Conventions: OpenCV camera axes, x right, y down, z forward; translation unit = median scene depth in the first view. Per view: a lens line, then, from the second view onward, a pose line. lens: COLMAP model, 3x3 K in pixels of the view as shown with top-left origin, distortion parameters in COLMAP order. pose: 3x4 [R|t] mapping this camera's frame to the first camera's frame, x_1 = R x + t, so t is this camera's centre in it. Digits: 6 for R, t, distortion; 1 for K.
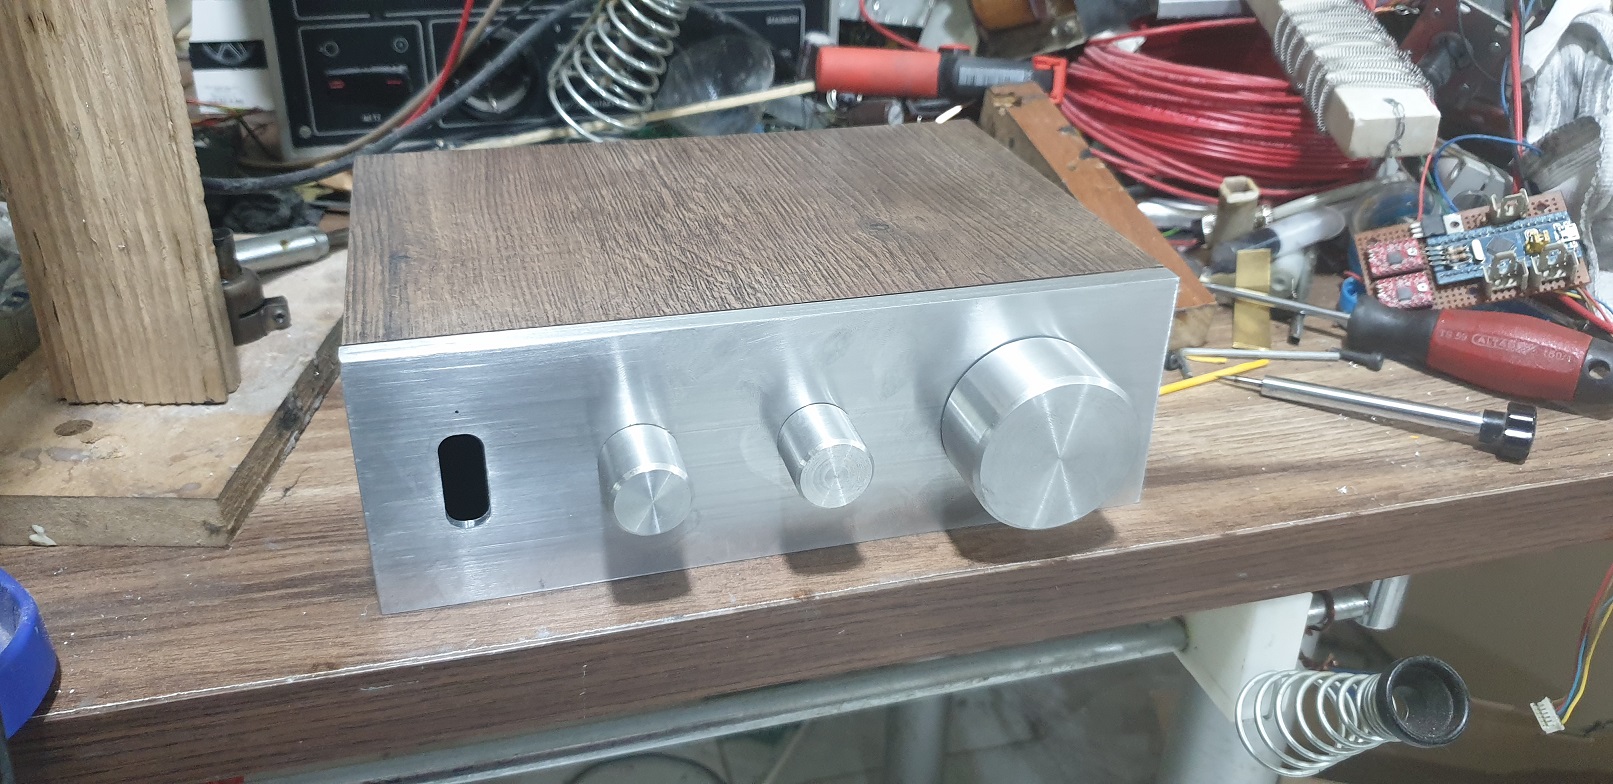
lens RADIAL K [[1288.9, 0, 796.2], [0, 1288.9, 387.4], [0, 0, 1]] dist [0.004576, -0.040616]
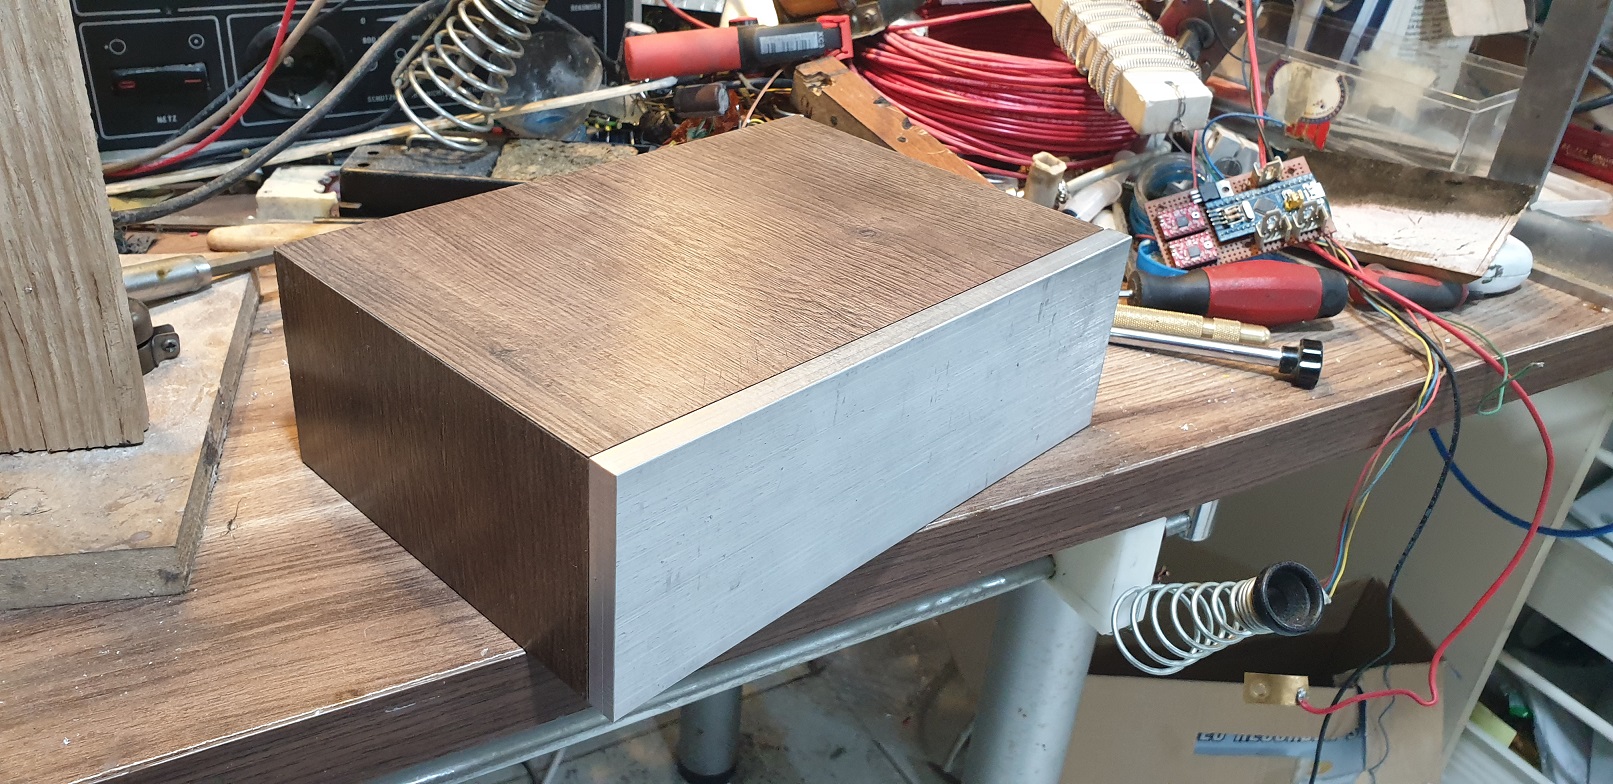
lens RADIAL K [[1288.9, 0, 798.9], [0, 1288.9, 397.8], [0, 0, 1]] dist [0.004576, -0.040616]
pose [[0.966346, -0.085114, 0.242758, -0.192887], [0.073953, 0.995758, 0.054738, -0.036213], [-0.246387, -0.034943, 0.968541, -0.052805]]
